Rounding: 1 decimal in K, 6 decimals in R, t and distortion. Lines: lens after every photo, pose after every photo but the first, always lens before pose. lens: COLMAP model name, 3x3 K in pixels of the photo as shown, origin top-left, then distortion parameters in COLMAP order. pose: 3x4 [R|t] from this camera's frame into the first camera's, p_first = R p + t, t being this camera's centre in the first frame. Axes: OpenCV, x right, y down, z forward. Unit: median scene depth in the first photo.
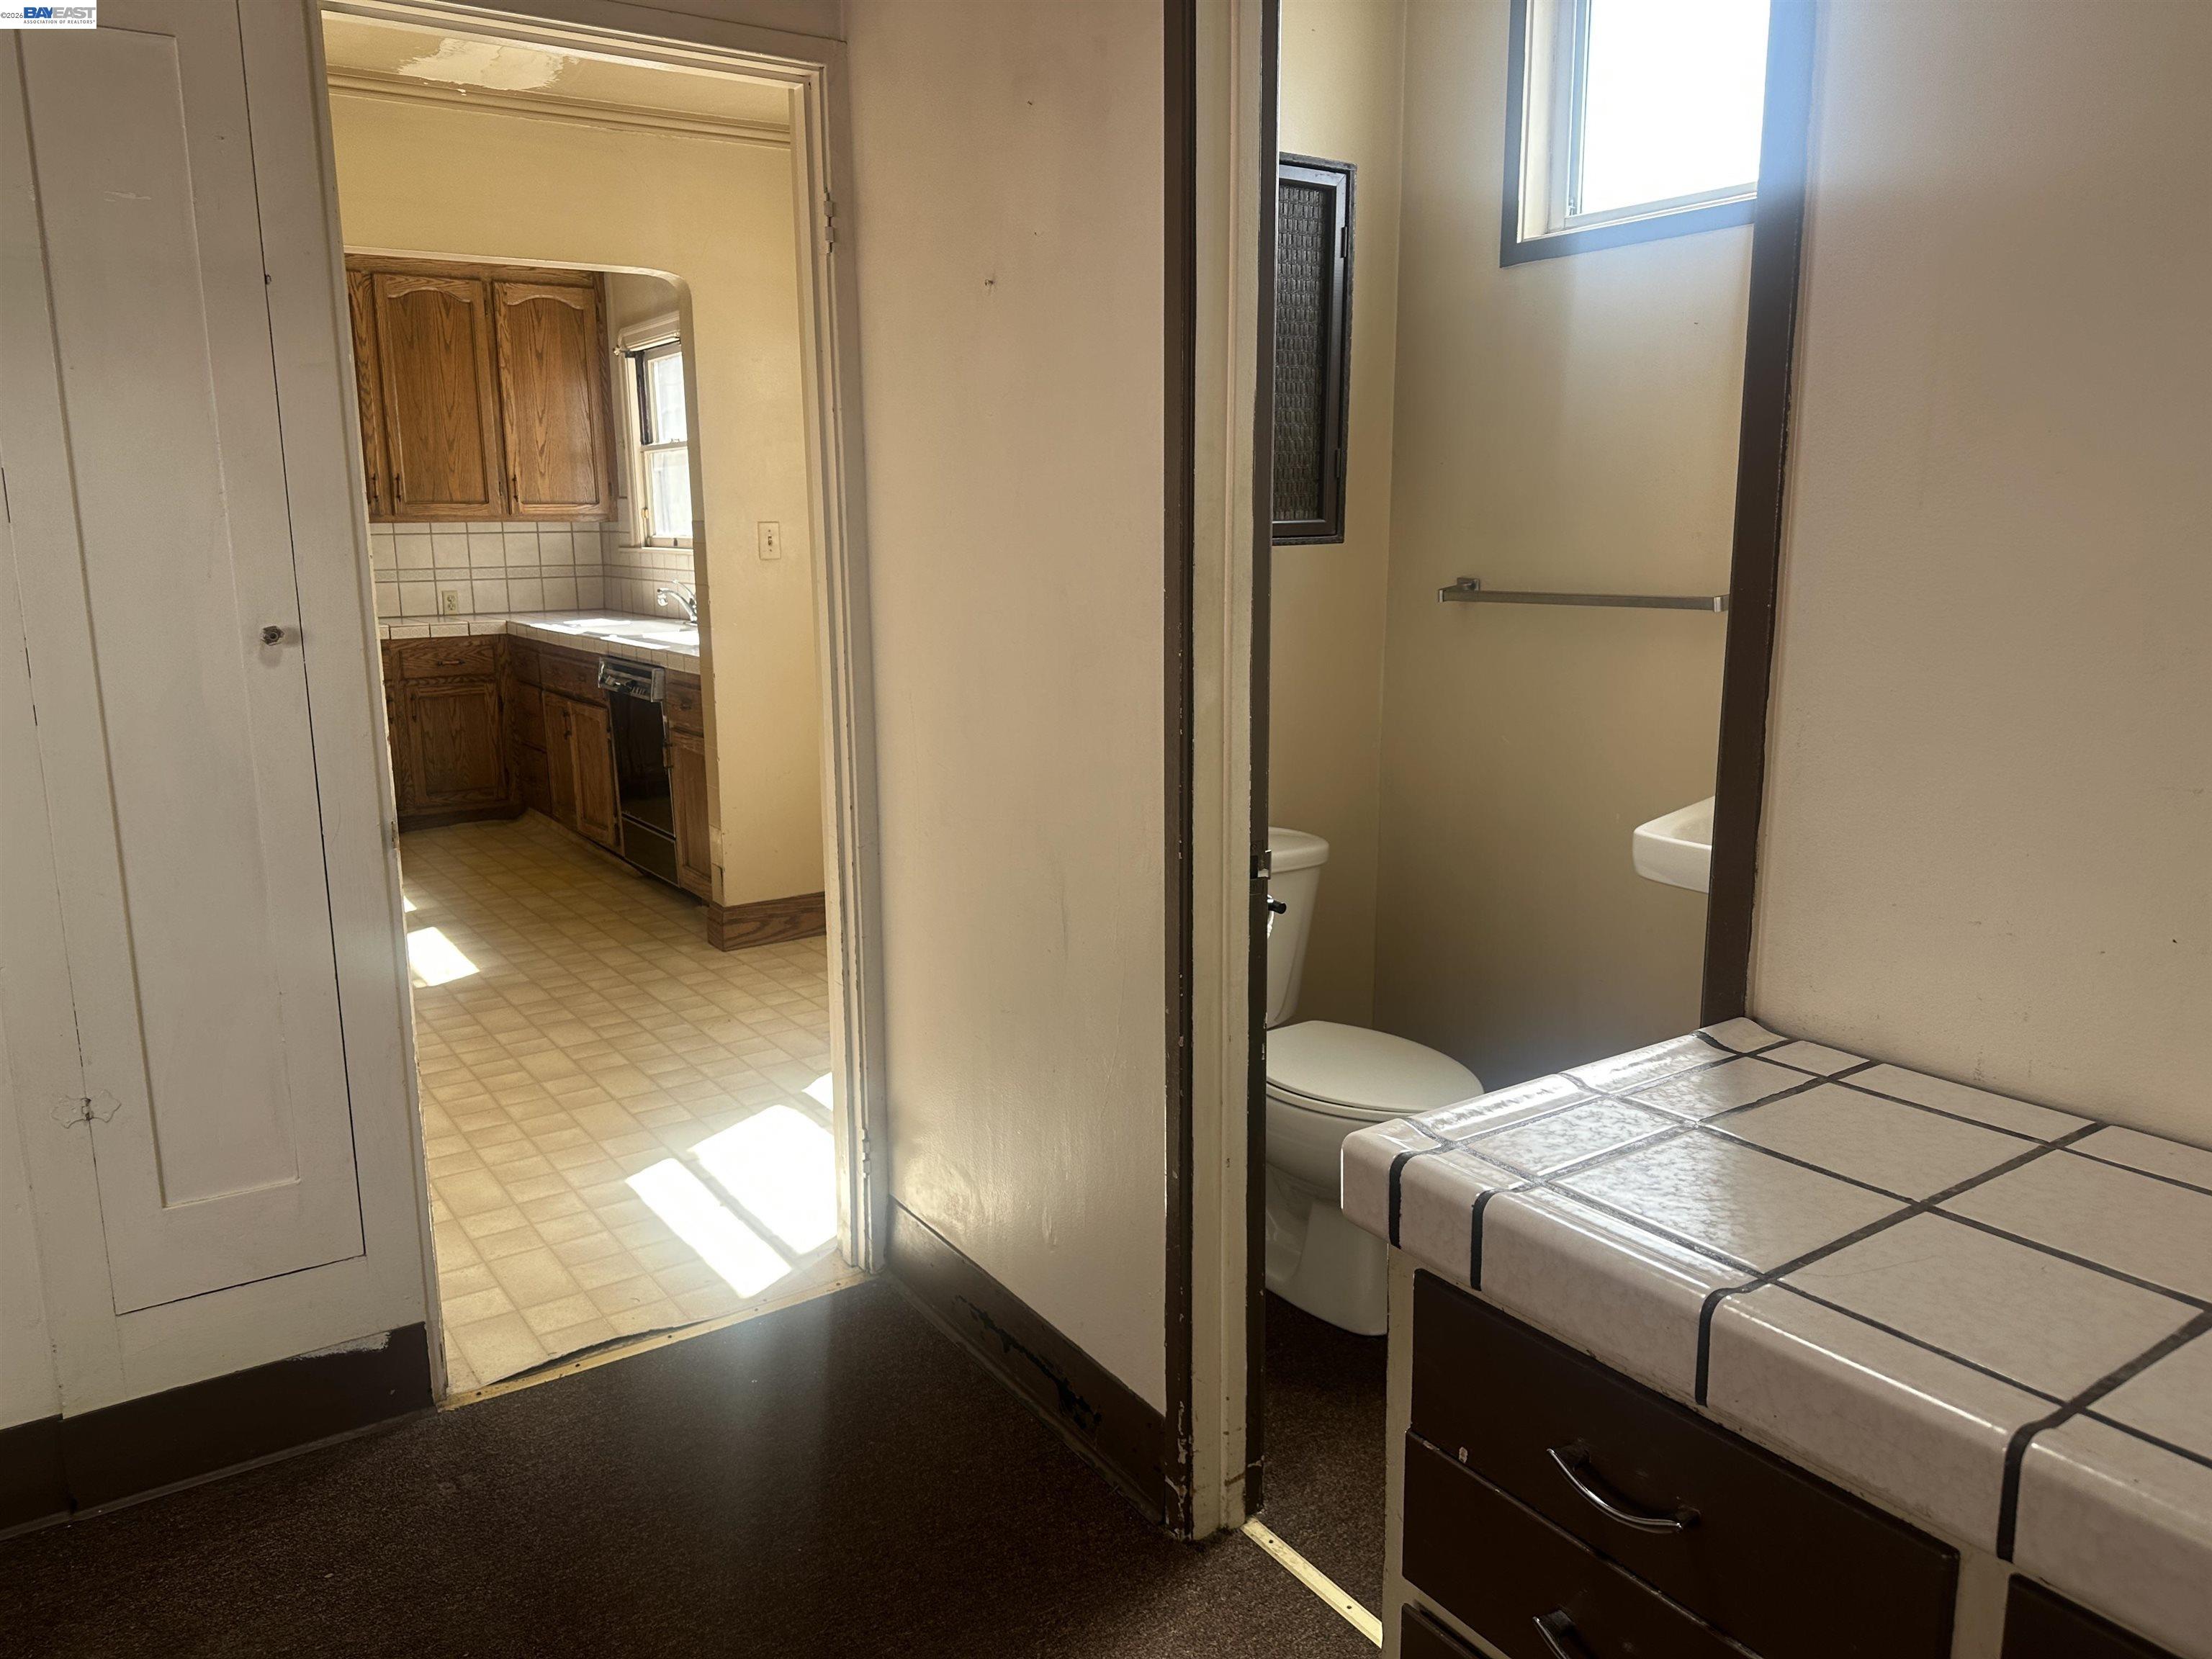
lens RADIAL K [[1552.4, 0, 1090.9], [0, 1552.4, 816.6], [0, 0, 1]] dist [0.068232, -0.082041]
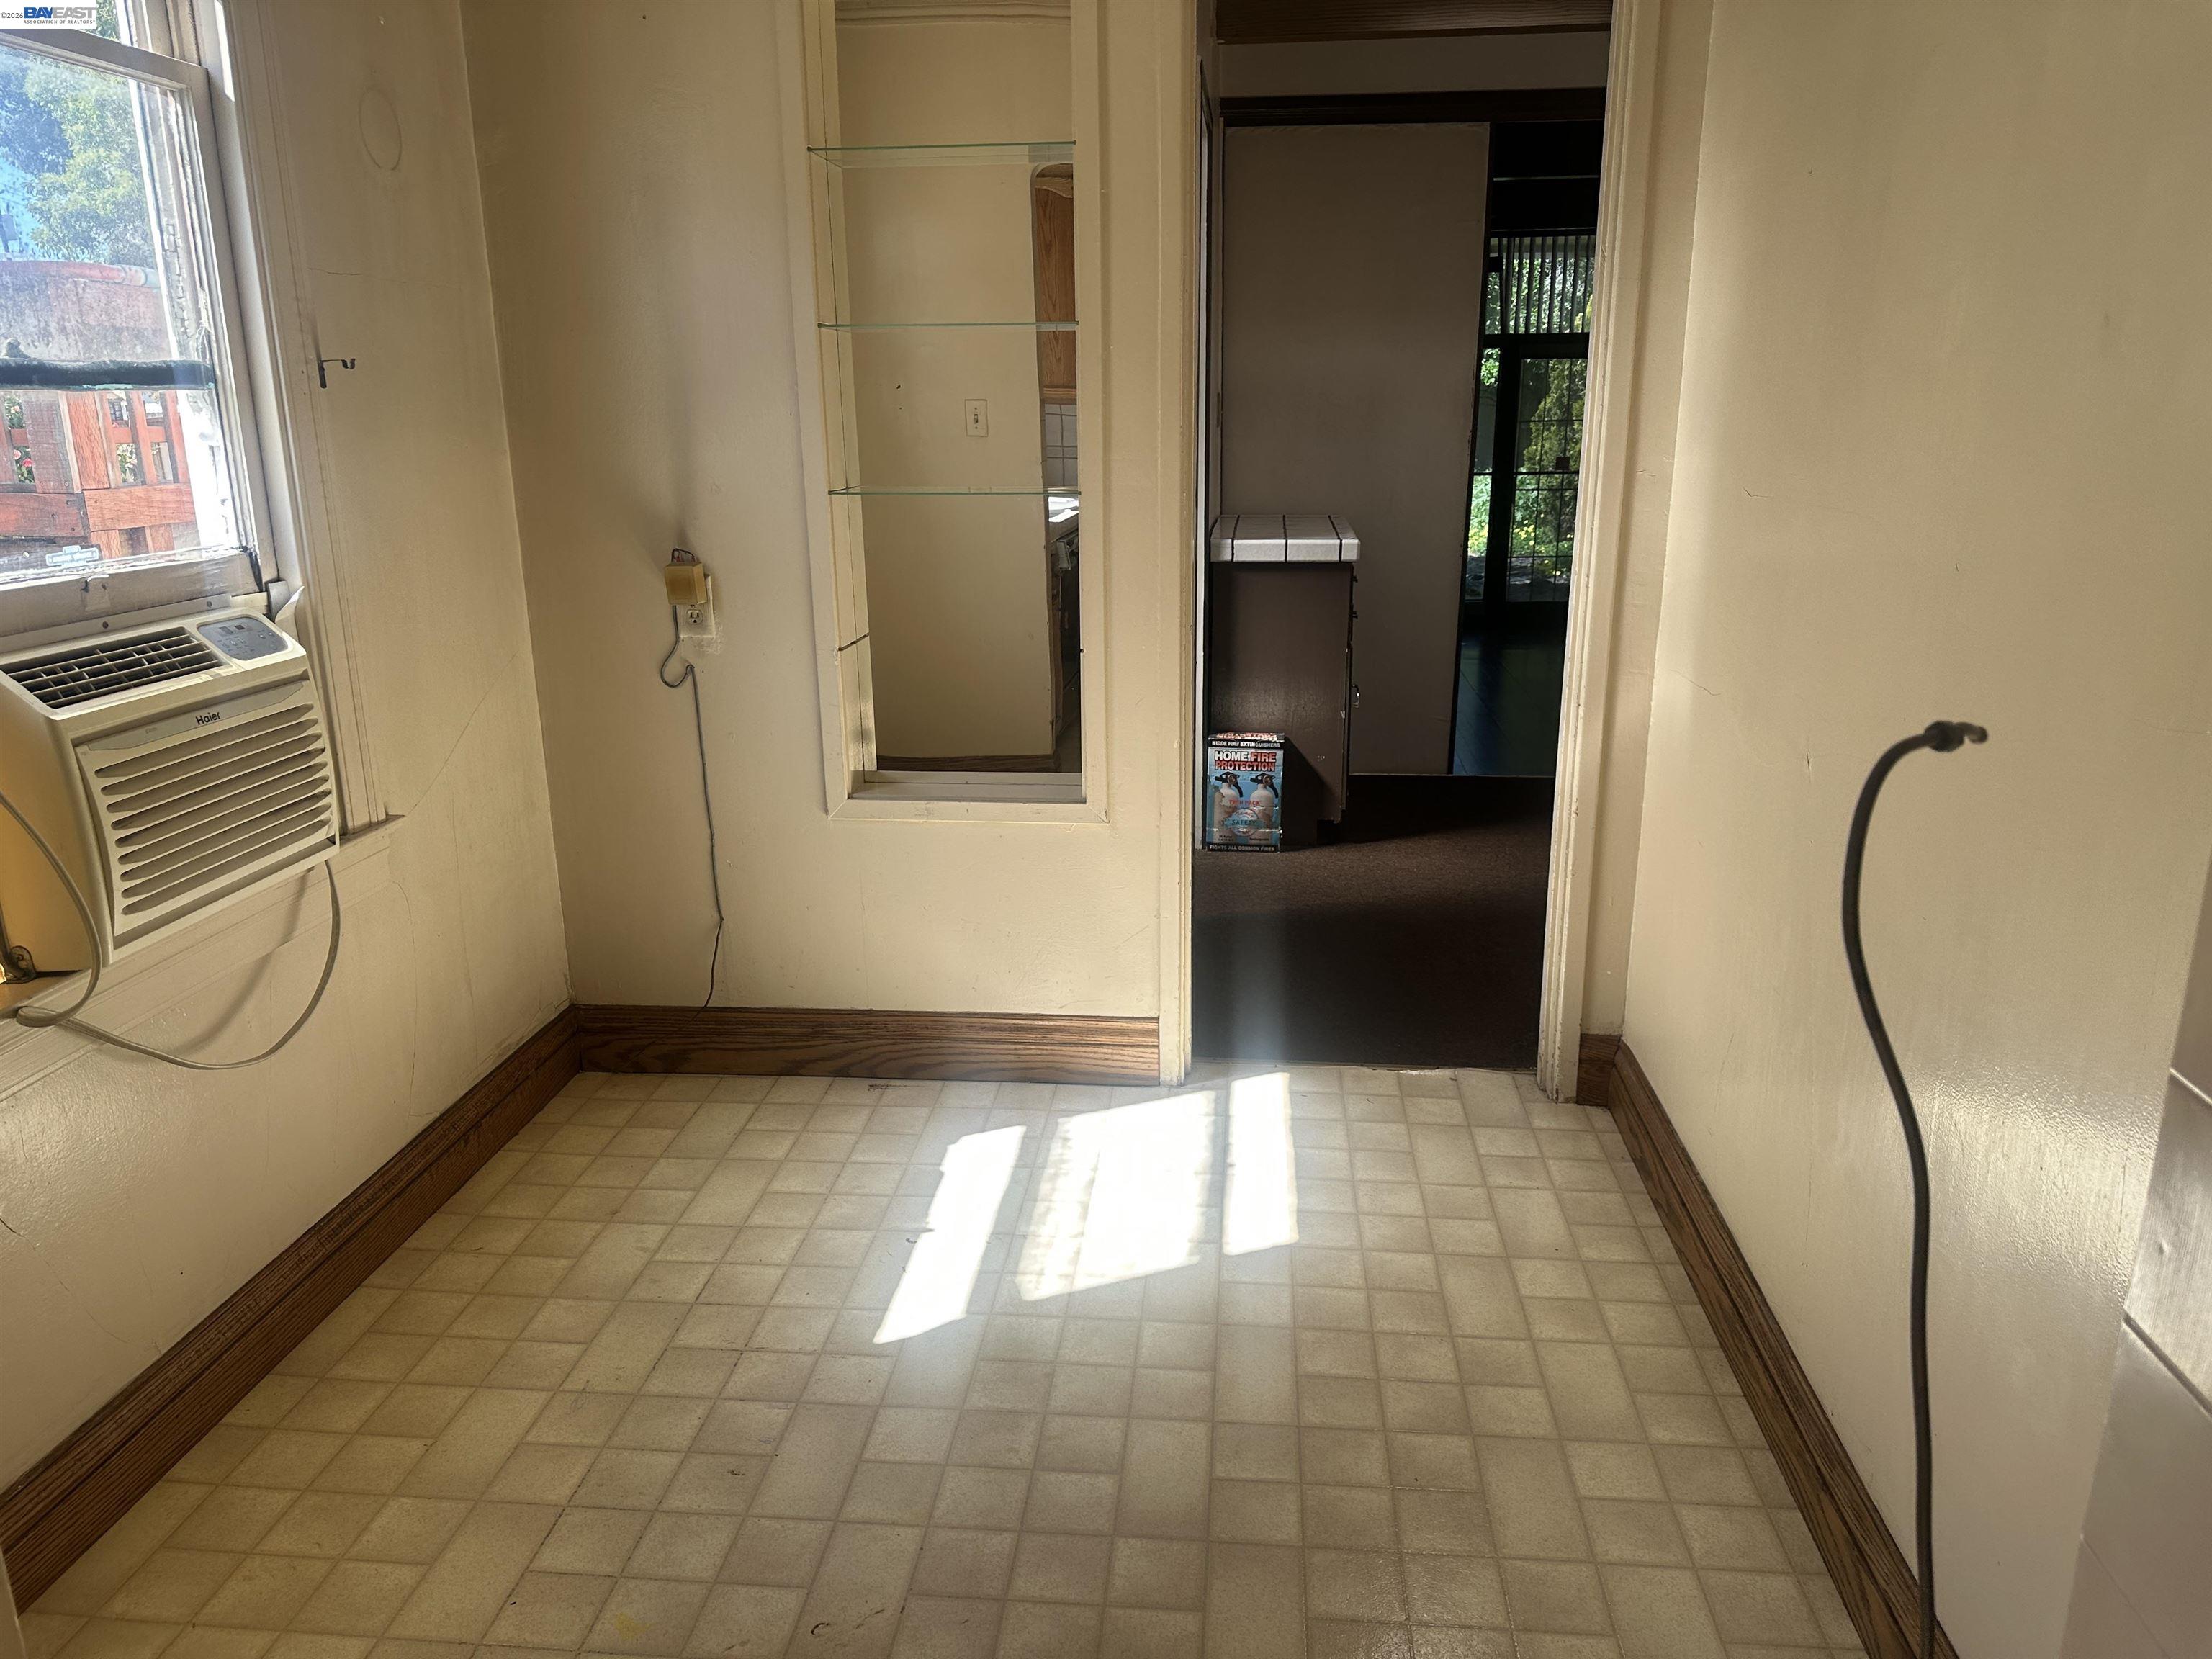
lens RADIAL K [[1552.4, 0, 1124.4], [0, 1552.4, 832.0], [0, 0, 1]] dist [0.068232, -0.082041]
pose [[-0.775724, -0.154031, 0.611986, -0.768769], [0.132263, 0.908536, 0.396320, -0.313939], [-0.617056, 0.388378, -0.684401, 1.715035]]
